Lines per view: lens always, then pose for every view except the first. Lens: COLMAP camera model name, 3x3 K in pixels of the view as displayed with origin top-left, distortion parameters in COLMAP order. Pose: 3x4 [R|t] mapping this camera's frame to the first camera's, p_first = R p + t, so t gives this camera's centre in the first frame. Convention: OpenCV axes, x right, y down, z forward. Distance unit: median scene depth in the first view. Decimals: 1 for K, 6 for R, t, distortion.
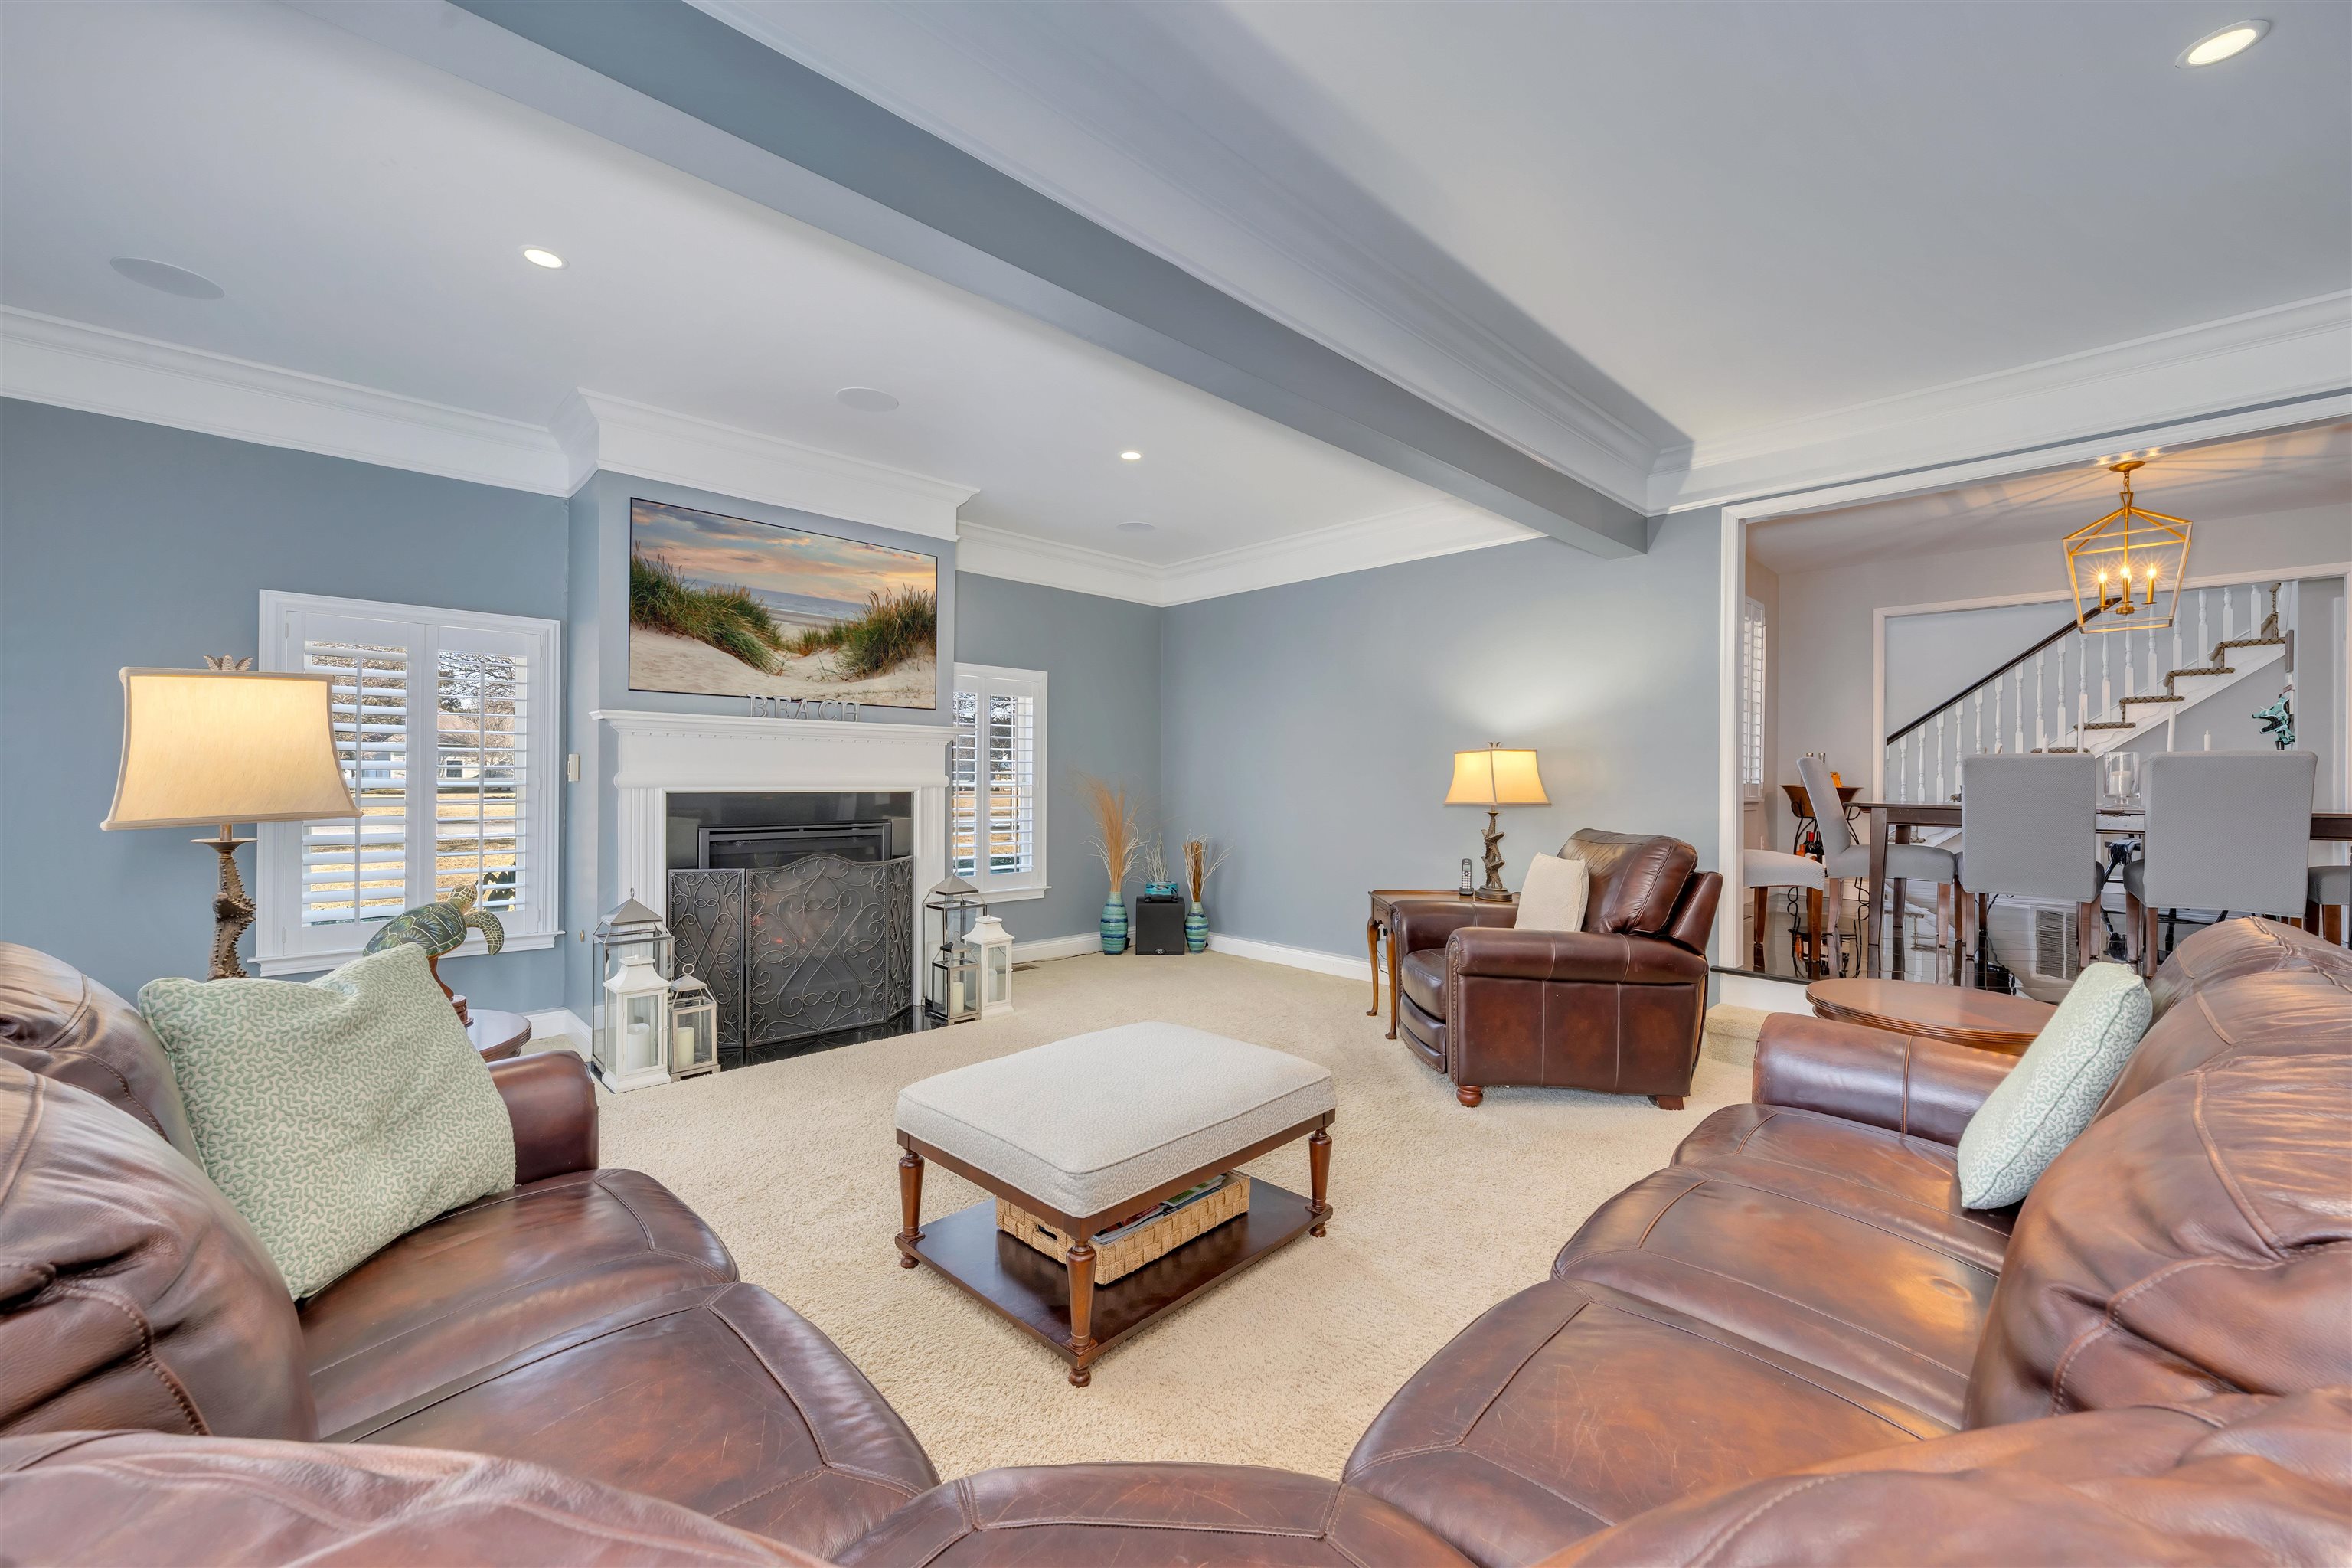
lens RADIAL K [[912.5, 0, 1176.0], [0, 912.5, 790.3], [0, 0, 1]] dist [-0.003706, -0.000242]
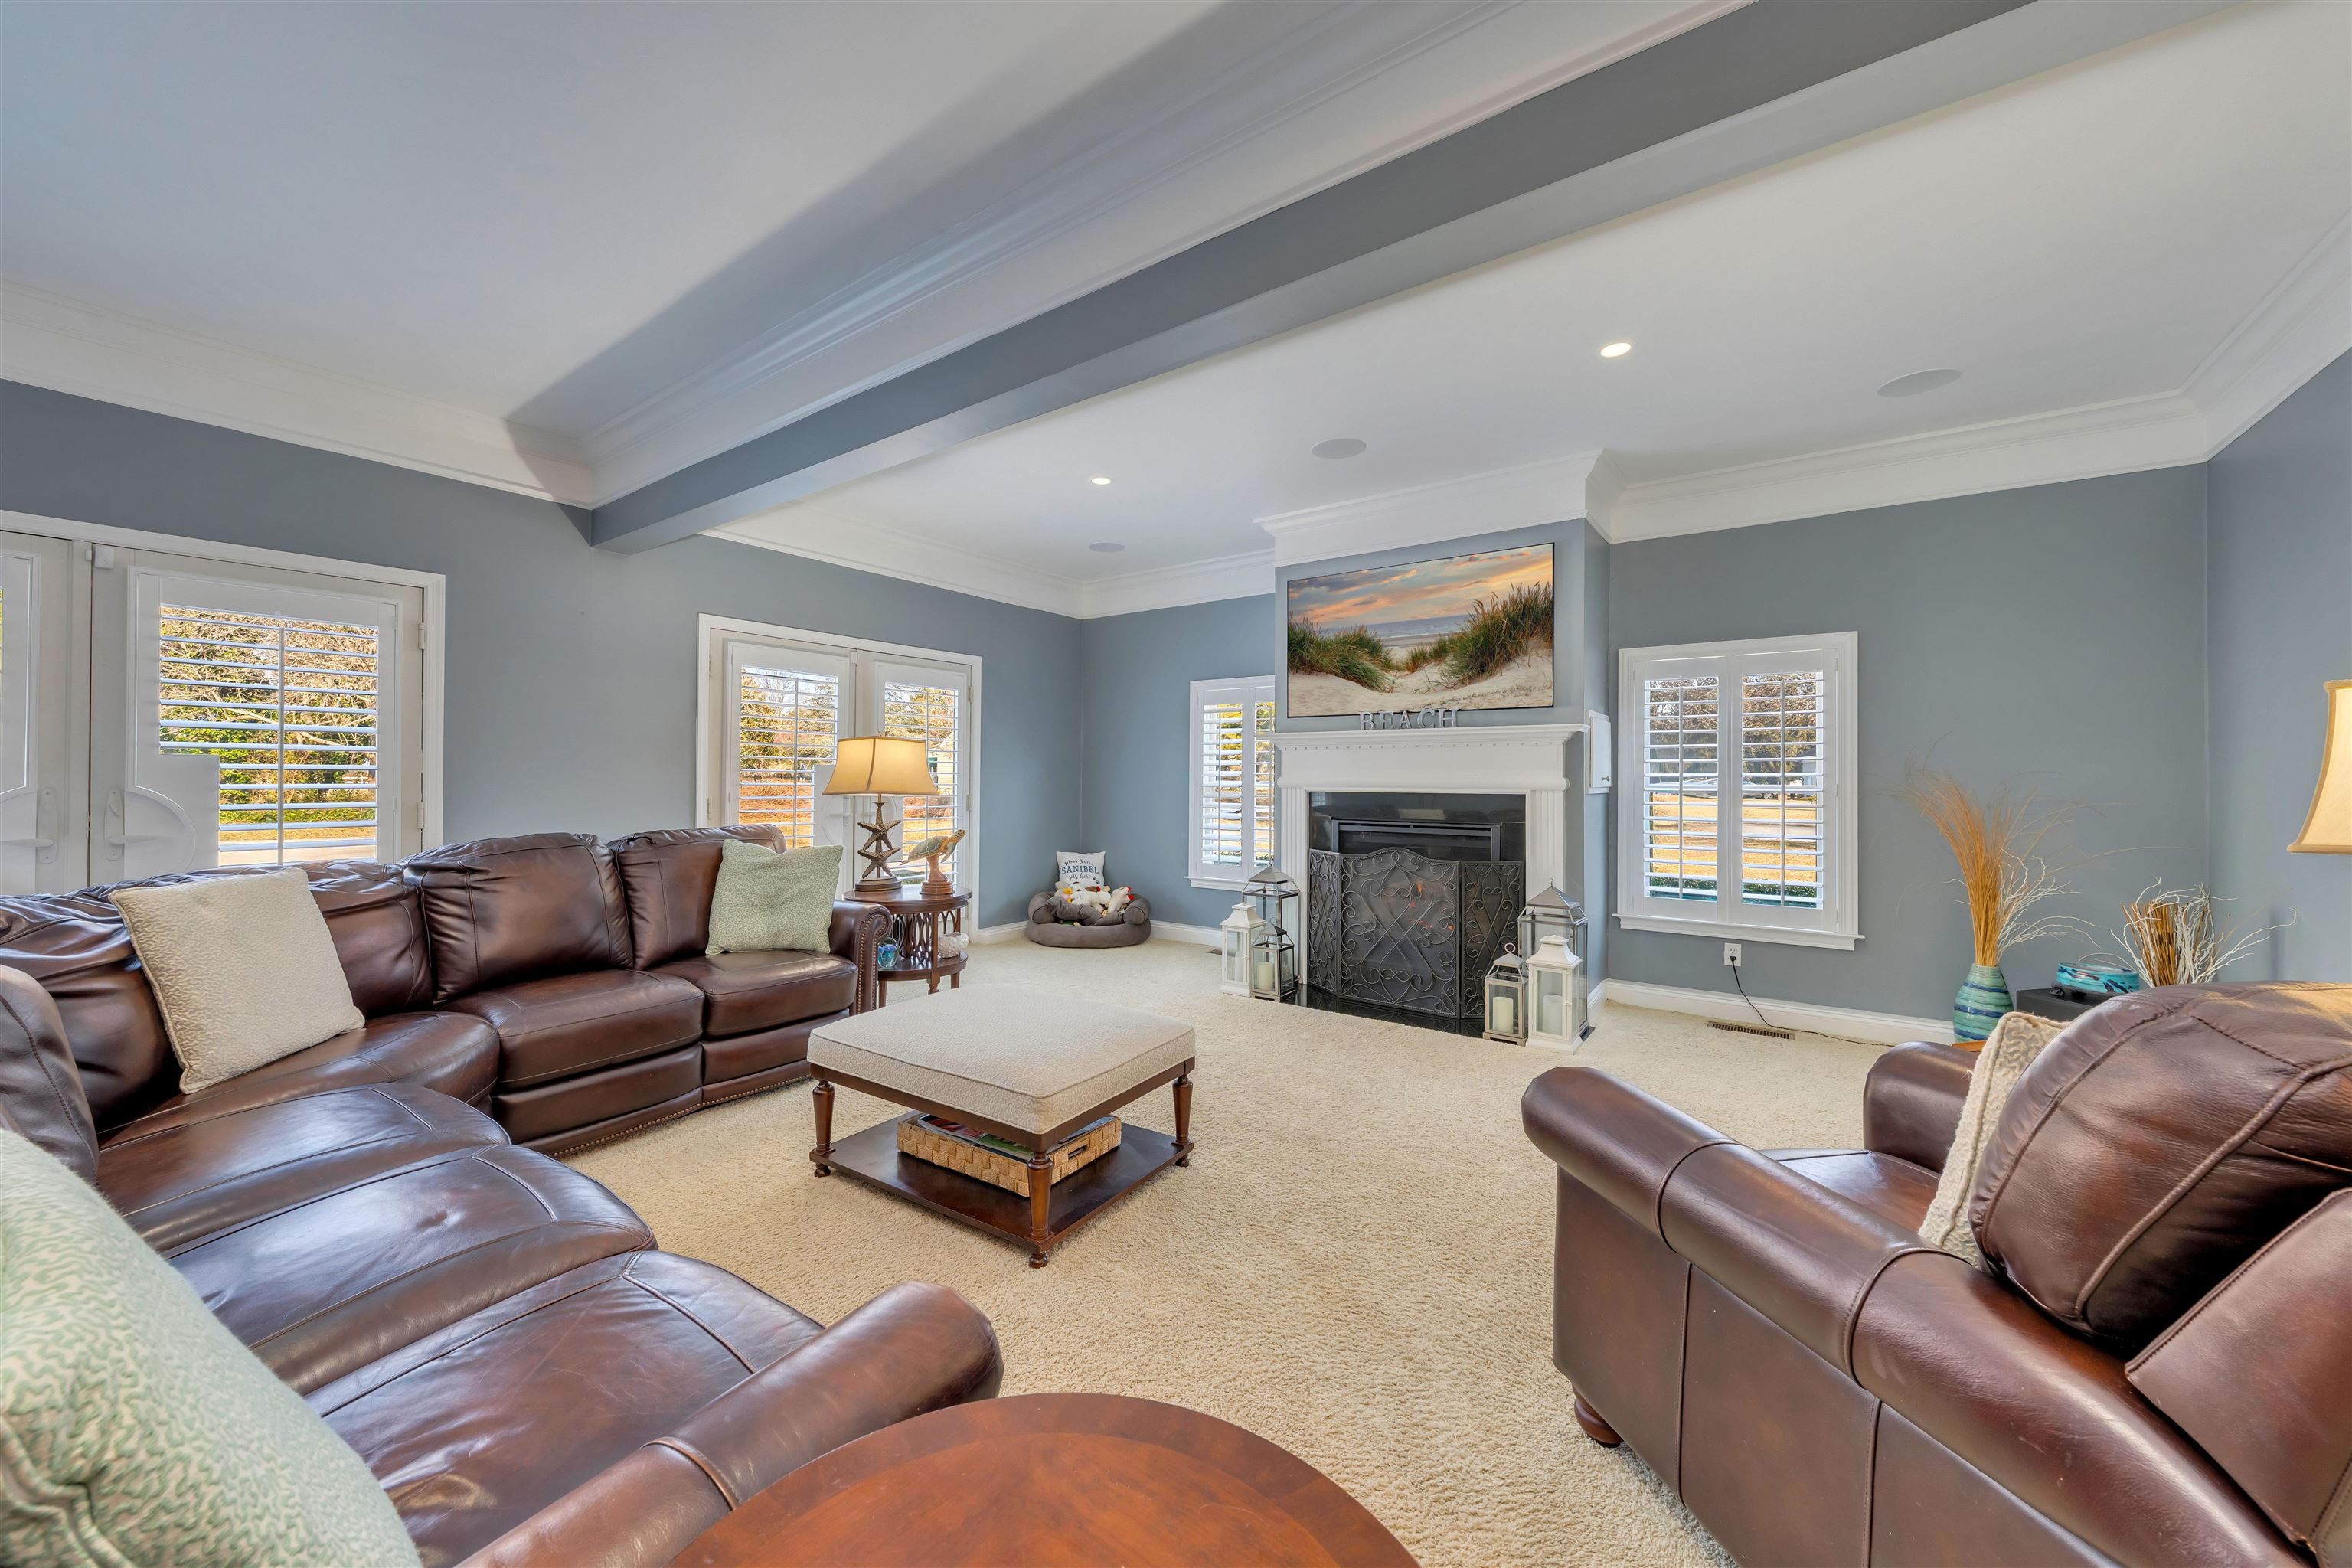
lens RADIAL K [[816.8, 0, 1177.1], [0, 816.8, 771.0], [0, 0, 1]] dist [0.001341, 0.000015]
pose [[0.194568, -0.016661, -0.980748, 0.531230], [-0.014520, 0.999697, -0.019864, -0.000531], [0.980782, 0.018105, 0.194267, 0.517560]]
